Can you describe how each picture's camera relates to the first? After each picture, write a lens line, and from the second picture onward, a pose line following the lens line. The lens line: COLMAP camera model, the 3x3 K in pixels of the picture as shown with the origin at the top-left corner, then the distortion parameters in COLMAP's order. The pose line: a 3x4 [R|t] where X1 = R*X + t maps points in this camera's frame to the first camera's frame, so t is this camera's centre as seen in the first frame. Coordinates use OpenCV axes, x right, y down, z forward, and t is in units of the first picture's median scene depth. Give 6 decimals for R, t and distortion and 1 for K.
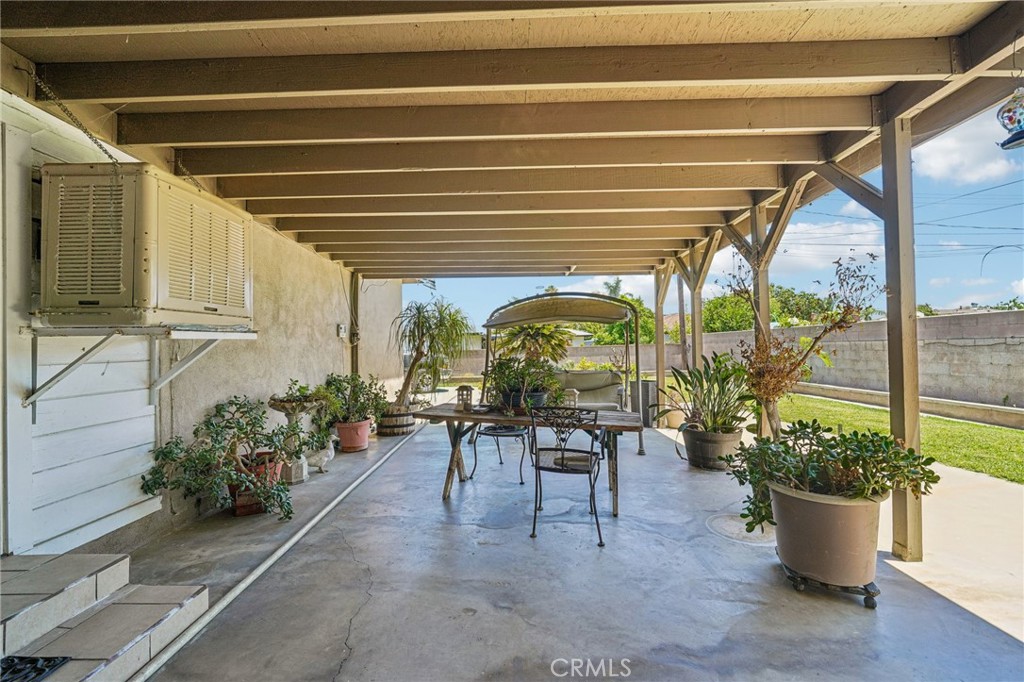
lens RADIAL K [[392.2, 0, 513.8], [0, 392.2, 317.3], [0, 0, 1]] dist [-0.003521, -0.000052]
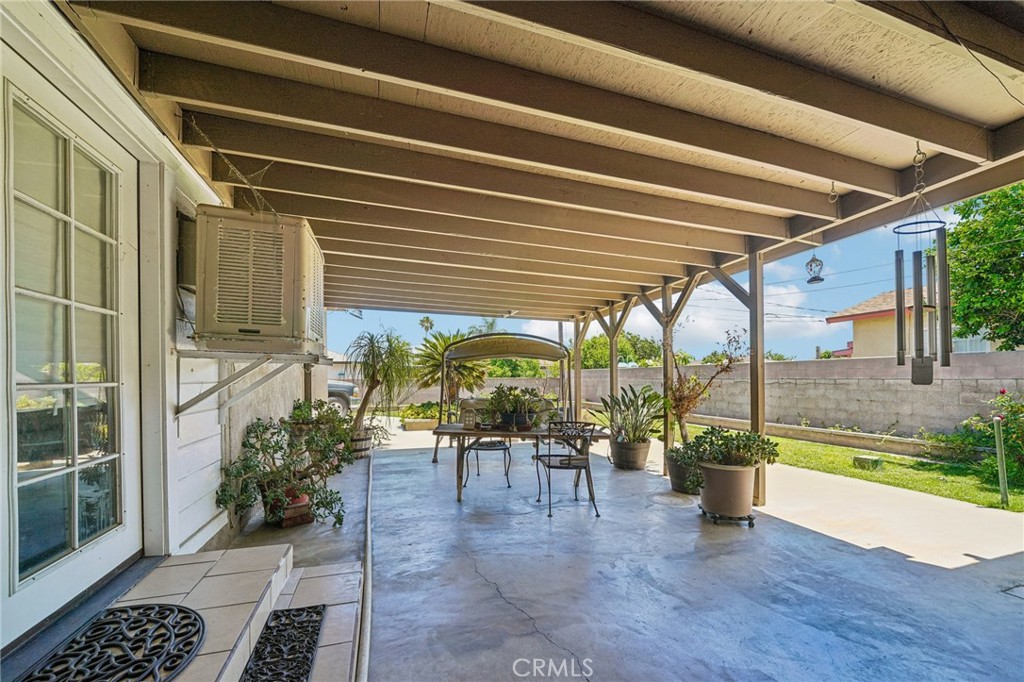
lens RADIAL K [[388.4, 0, 506.3], [0, 388.4, 337.7], [0, 0, 1]] dist [-0.006385, -0.000226]
pose [[0.947274, 0.056916, 0.315329, -0.558319], [-0.047483, 0.998167, -0.037522, -0.008461], [-0.316886, 0.020571, 0.948240, -0.257157]]
